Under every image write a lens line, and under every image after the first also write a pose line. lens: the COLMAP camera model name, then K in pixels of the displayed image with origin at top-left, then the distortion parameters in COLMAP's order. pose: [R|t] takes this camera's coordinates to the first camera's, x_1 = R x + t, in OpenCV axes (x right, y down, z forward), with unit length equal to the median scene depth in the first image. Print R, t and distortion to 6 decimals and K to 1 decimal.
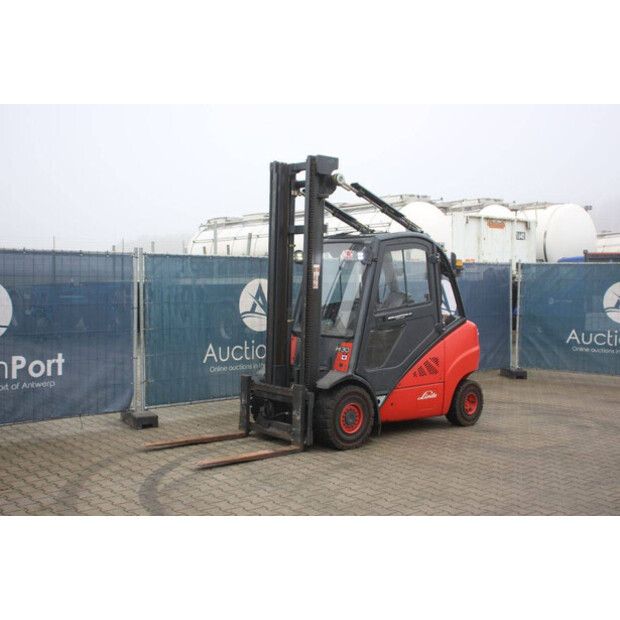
lens RADIAL K [[787.9, 0, 310.0], [0, 787.9, 310.0], [0, 0, 1]] dist [0.017104, 0.047386]
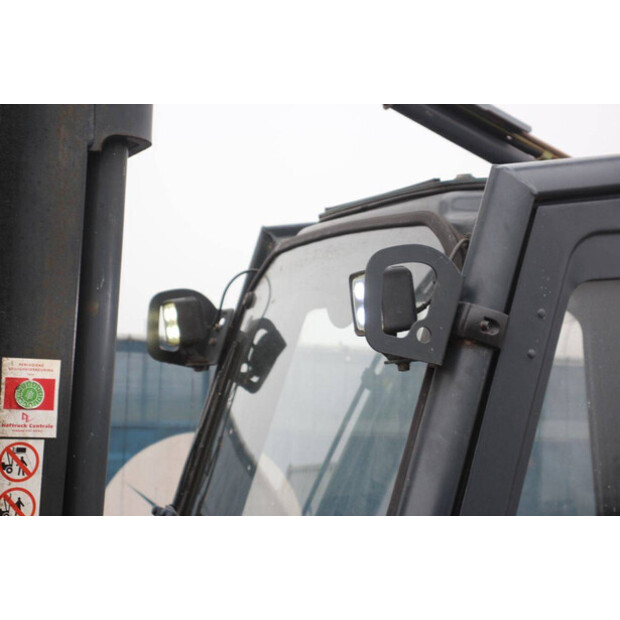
lens RADIAL K [[1464.8, 0, 310.0], [0, 1464.8, 310.0], [0, 0, 1]] dist [0.404018, 0.355609]
pose [[0.947855, 0.004696, -0.318666, 0.135270], [-0.039571, 0.993888, -0.103055, -0.039653], [0.316234, 0.110291, 0.942248, 0.743522]]
